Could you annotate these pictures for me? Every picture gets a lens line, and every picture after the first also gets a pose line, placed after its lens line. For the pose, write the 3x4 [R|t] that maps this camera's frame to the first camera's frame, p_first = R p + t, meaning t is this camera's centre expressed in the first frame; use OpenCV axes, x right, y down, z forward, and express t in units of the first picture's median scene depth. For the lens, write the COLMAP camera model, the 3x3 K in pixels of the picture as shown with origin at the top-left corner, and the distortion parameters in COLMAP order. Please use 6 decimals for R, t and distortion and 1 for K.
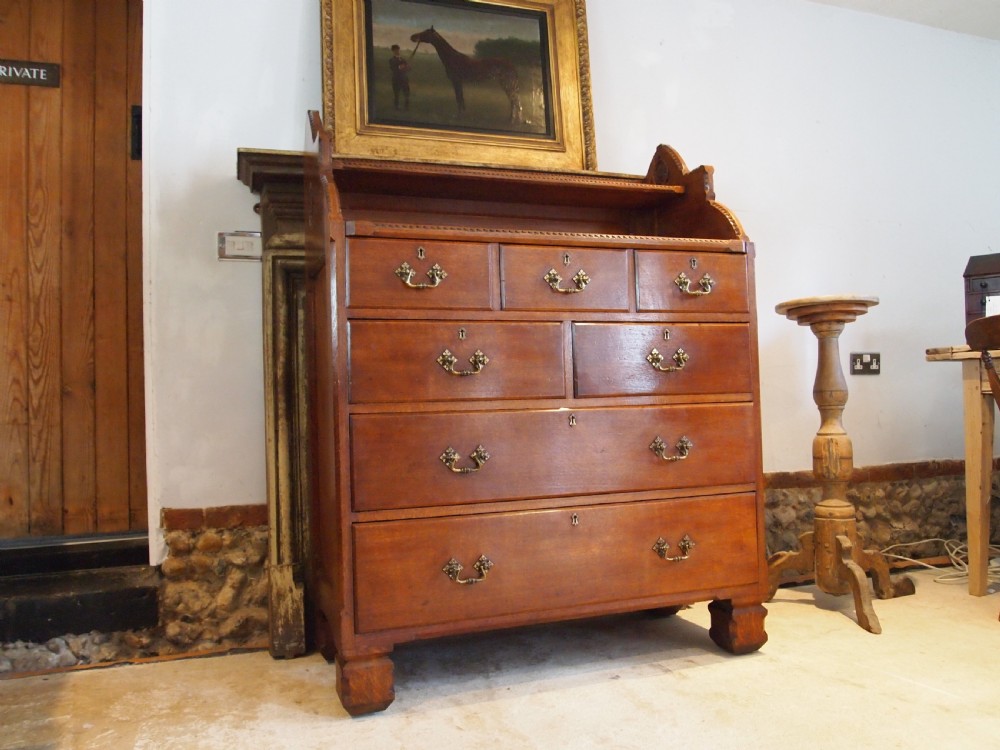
lens RADIAL K [[798.5, 0, 500.0], [0, 798.5, 377.7], [0, 0, 1]] dist [-0.049381, 0.002795]
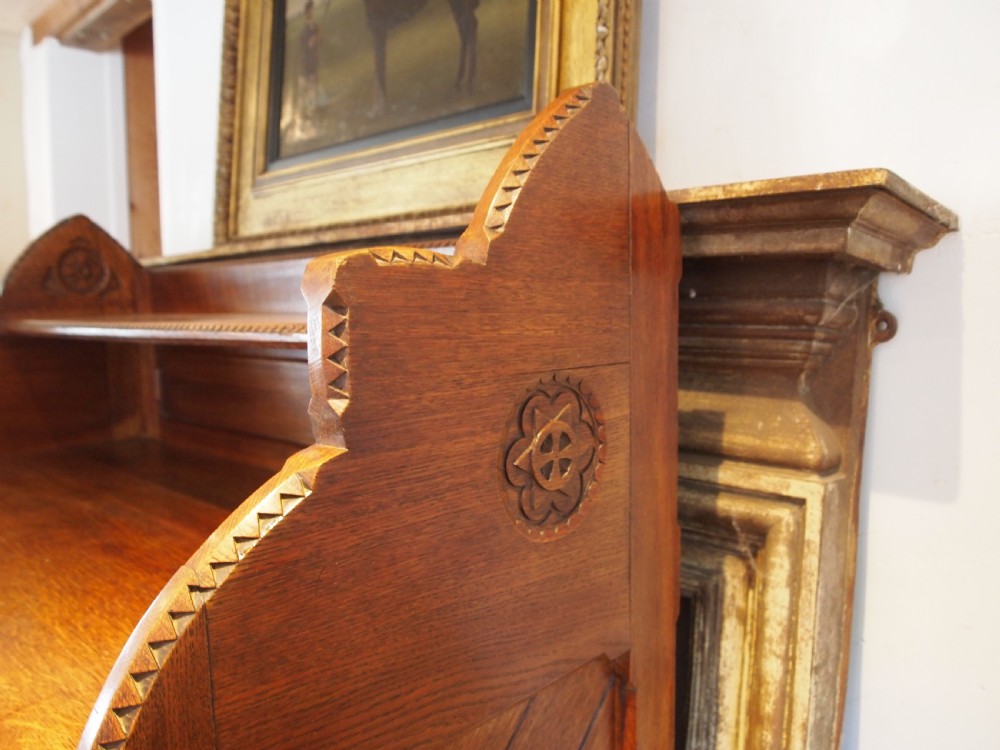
lens RADIAL K [[784.8, 0, 505.4], [0, 784.8, 378.9], [0, 0, 1]] dist [-0.050978, 0.004129]
pose [[0.467893, 0.106123, -0.877390, 0.433301], [0.031313, 0.990151, 0.136460, -0.253980], [0.883230, -0.091323, 0.459961, 0.913741]]
